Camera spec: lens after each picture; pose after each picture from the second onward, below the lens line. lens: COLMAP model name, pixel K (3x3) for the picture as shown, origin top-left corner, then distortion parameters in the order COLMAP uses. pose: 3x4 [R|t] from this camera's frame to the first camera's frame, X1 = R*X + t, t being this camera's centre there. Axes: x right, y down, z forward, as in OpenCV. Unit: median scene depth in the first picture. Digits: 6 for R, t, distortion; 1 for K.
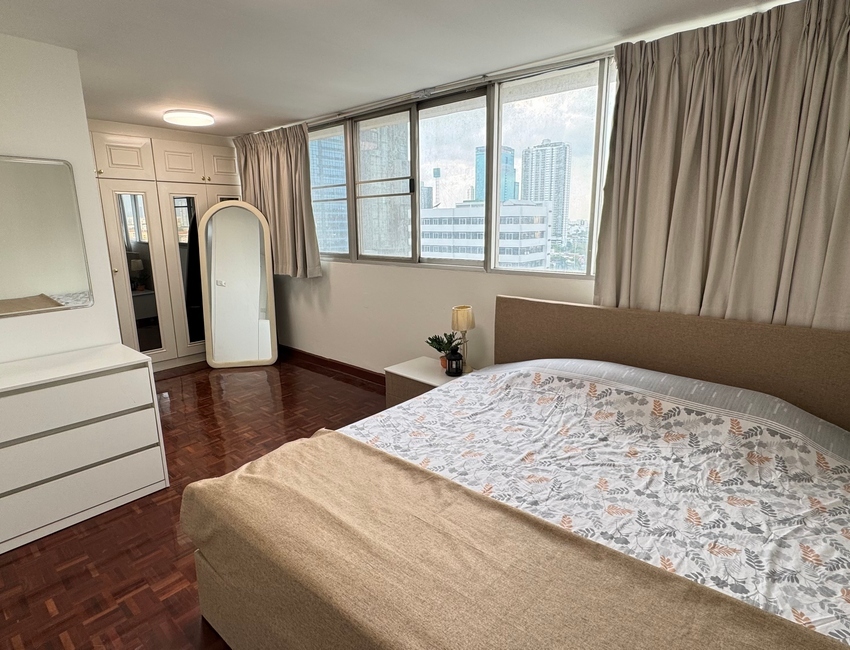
lens RADIAL K [[461.1, 0, 427.7], [0, 461.1, 321.4], [0, 0, 1]] dist [-0.005911, 0.002322]
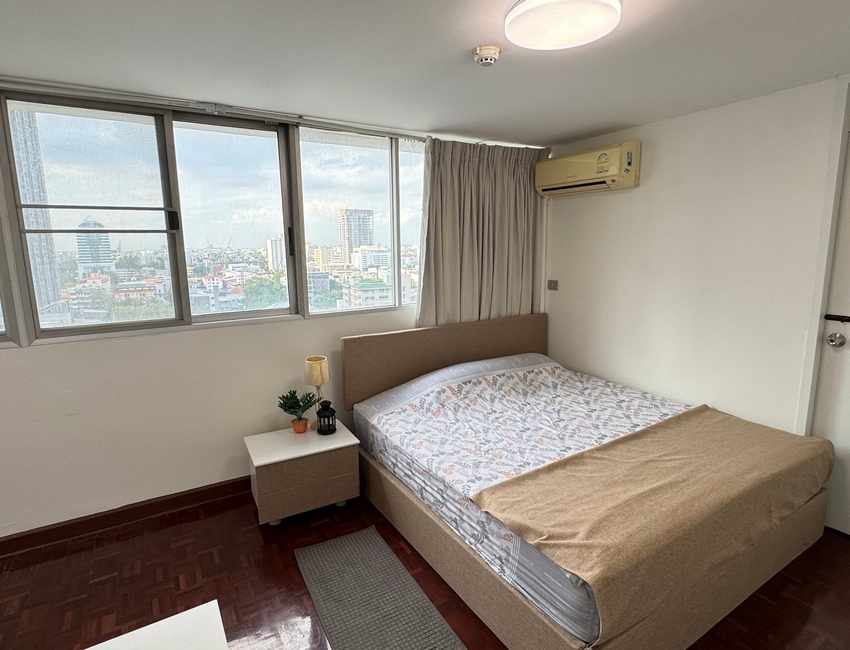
lens RADIAL K [[461.1, 0, 421.0], [0, 461.1, 321.8], [0, 0, 1]] dist [-0.005911, 0.002322]
pose [[0.306564, -0.147460, 0.940359, -1.007195], [0.210790, 0.973915, 0.084003, -0.191159], [-0.928217, 0.172466, 0.329650, 0.692633]]
